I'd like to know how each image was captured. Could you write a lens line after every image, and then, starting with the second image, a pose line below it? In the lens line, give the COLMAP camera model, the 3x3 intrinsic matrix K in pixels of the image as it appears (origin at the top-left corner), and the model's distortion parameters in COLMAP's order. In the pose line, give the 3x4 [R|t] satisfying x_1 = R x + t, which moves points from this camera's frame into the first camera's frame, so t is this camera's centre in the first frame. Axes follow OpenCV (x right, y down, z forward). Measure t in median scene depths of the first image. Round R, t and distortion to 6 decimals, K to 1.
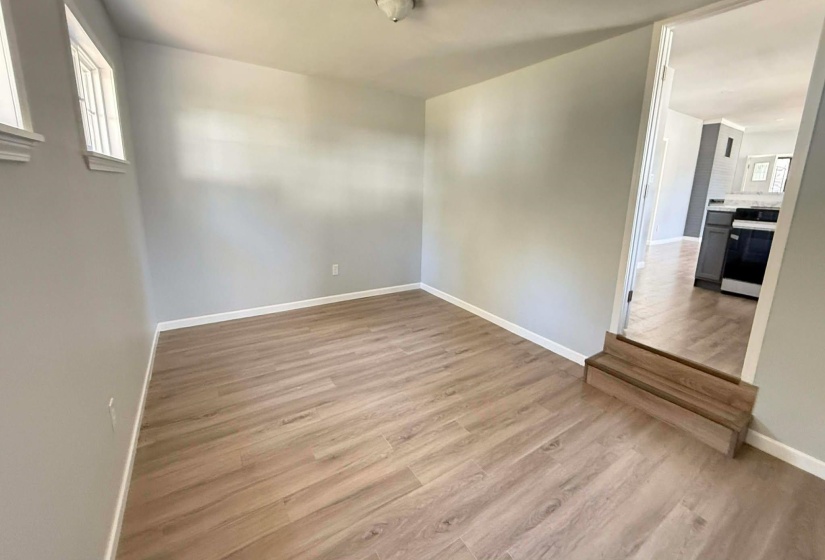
lens RADIAL K [[328.3, 0, 406.2], [0, 328.3, 257.5], [0, 0, 1]] dist [0.000590, -0.000007]
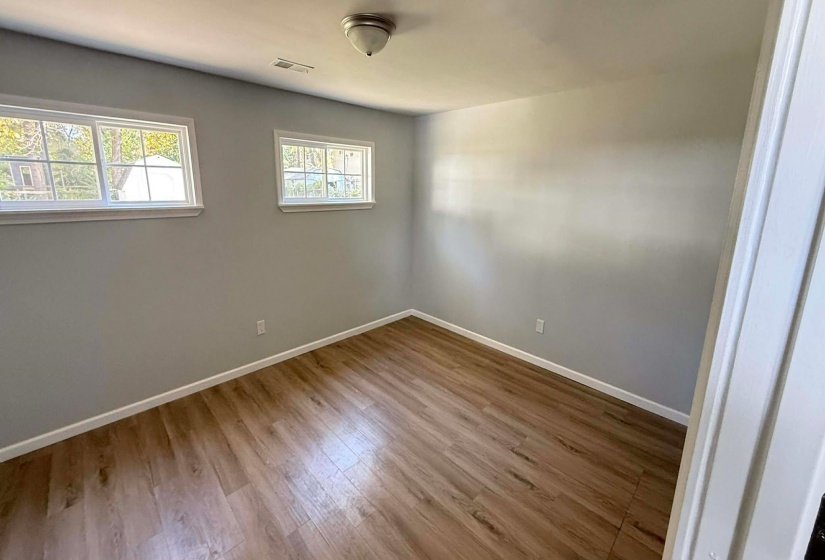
lens RADIAL K [[328.3, 0, 406.2], [0, 328.3, 257.5], [0, 0, 1]] dist [0.000590, -0.000007]
pose [[0.212526, 0.177593, -0.960882, 0.623109], [-0.219763, 0.966841, 0.130088, -0.214023], [0.952122, 0.183520, 0.244507, 0.644149]]
